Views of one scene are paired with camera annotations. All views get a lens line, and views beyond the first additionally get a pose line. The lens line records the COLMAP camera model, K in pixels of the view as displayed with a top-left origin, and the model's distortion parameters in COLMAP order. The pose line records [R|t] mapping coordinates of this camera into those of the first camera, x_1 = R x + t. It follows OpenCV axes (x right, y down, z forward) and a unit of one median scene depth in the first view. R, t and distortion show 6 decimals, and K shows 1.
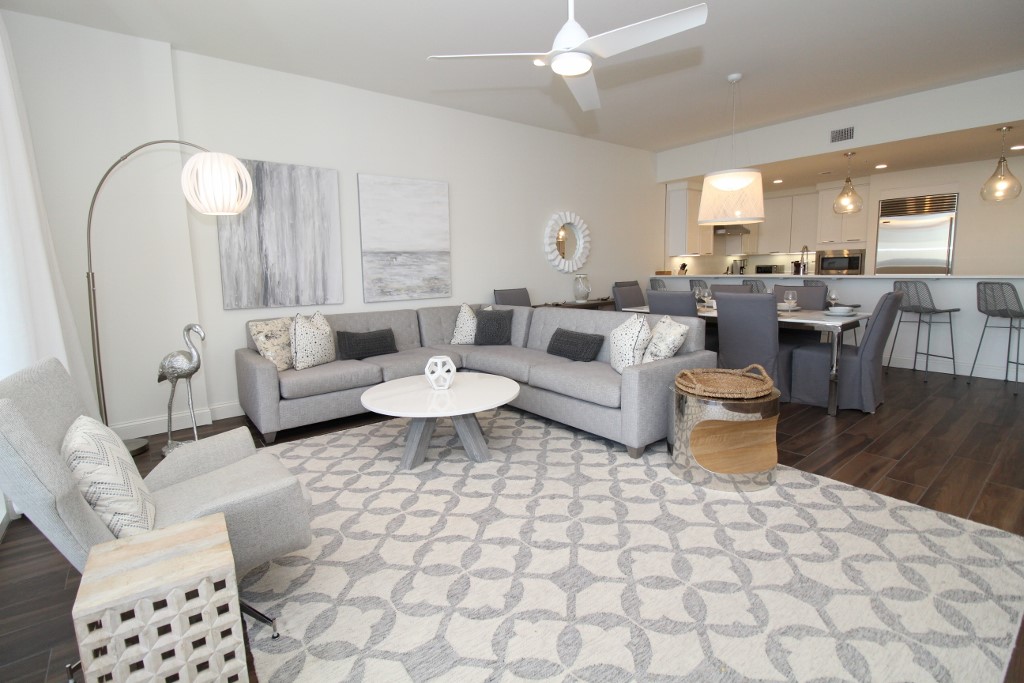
lens RADIAL K [[471.6, 0, 509.2], [0, 471.6, 331.6], [0, 0, 1]] dist [0.000933, -0.013856]
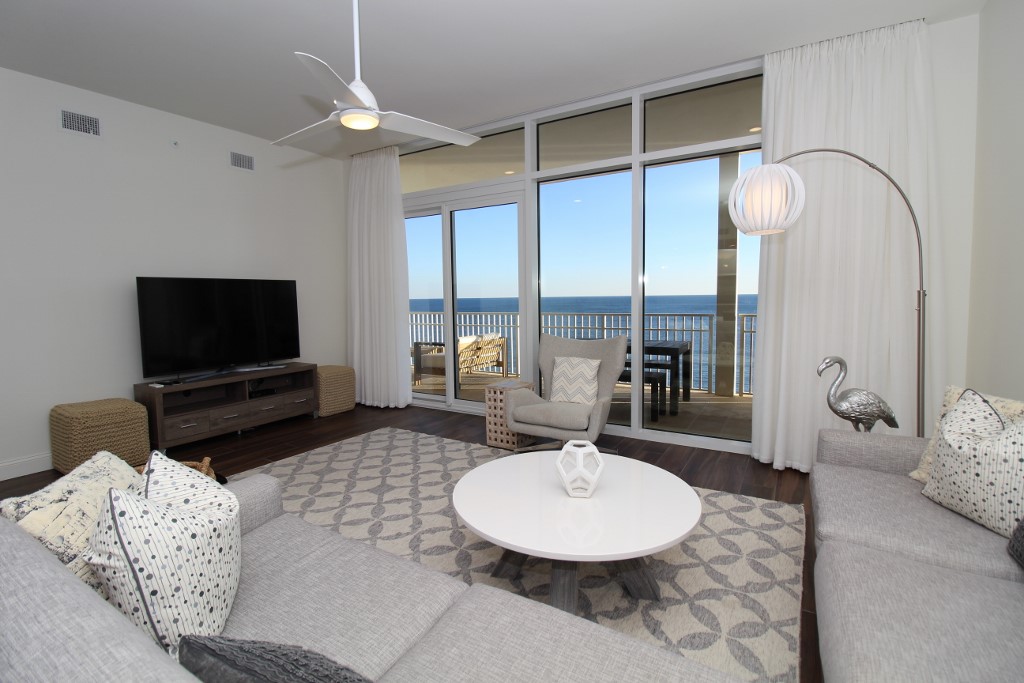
lens RADIAL K [[471.6, 0, 509.2], [0, 471.6, 331.6], [0, 0, 1]] dist [0.000933, -0.013856]
pose [[-0.936252, 0.064782, -0.345305, 0.115366], [-0.008602, 0.978332, 0.206865, -0.170372], [0.351224, 0.196648, -0.915408, 1.167364]]
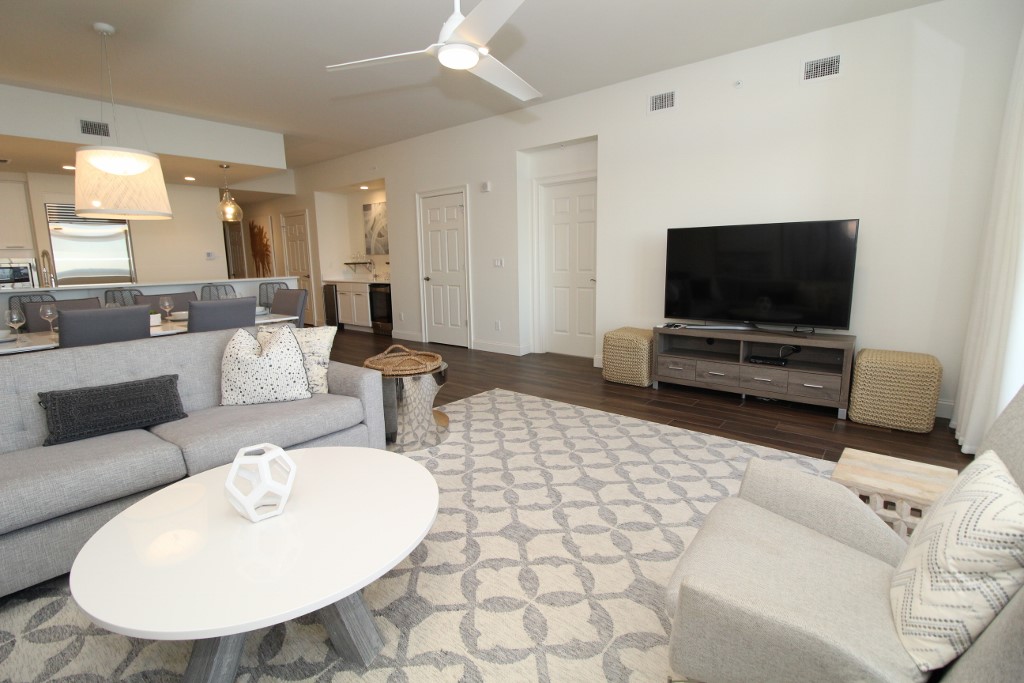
lens RADIAL K [[471.6, 0, 509.2], [0, 471.6, 331.6], [0, 0, 1]] dist [0.000933, -0.013856]
pose [[-0.215066, -0.120760, 0.969105, -0.498884], [0.155495, 0.975432, 0.156056, -0.075674], [-0.964141, 0.184253, -0.191005, 0.636894]]
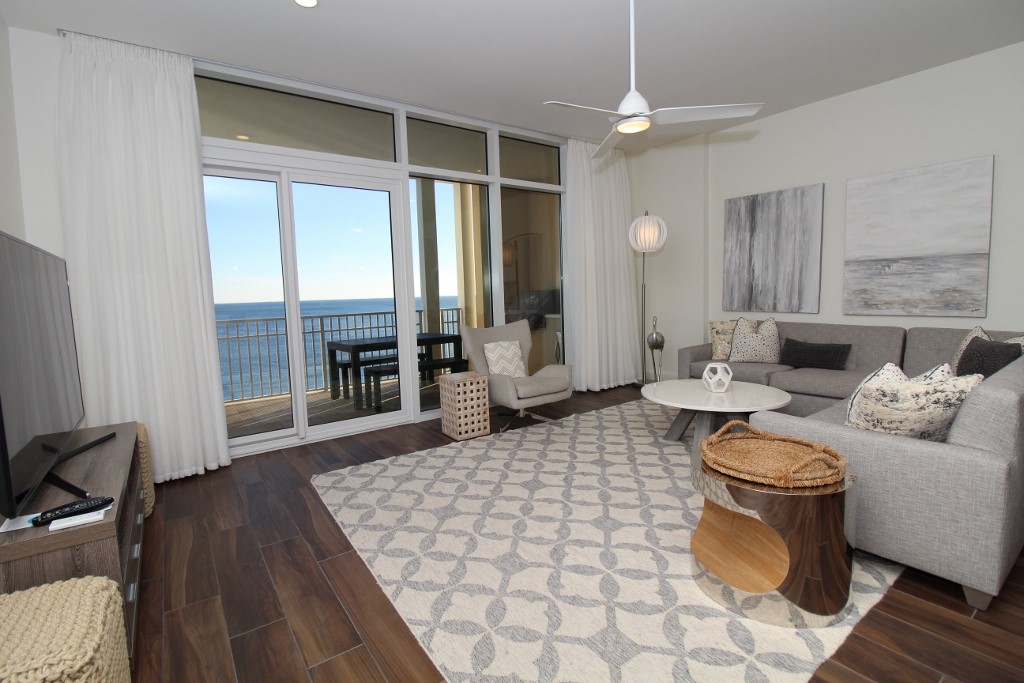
lens RADIAL K [[471.6, 0, 509.2], [0, 471.6, 331.6], [0, 0, 1]] dist [0.000933, -0.013856]
pose [[-0.044621, 0.112228, -0.992680, 0.760509], [-0.099777, 0.988201, 0.116206, -0.079497], [0.994009, 0.104232, -0.032897, 0.412837]]
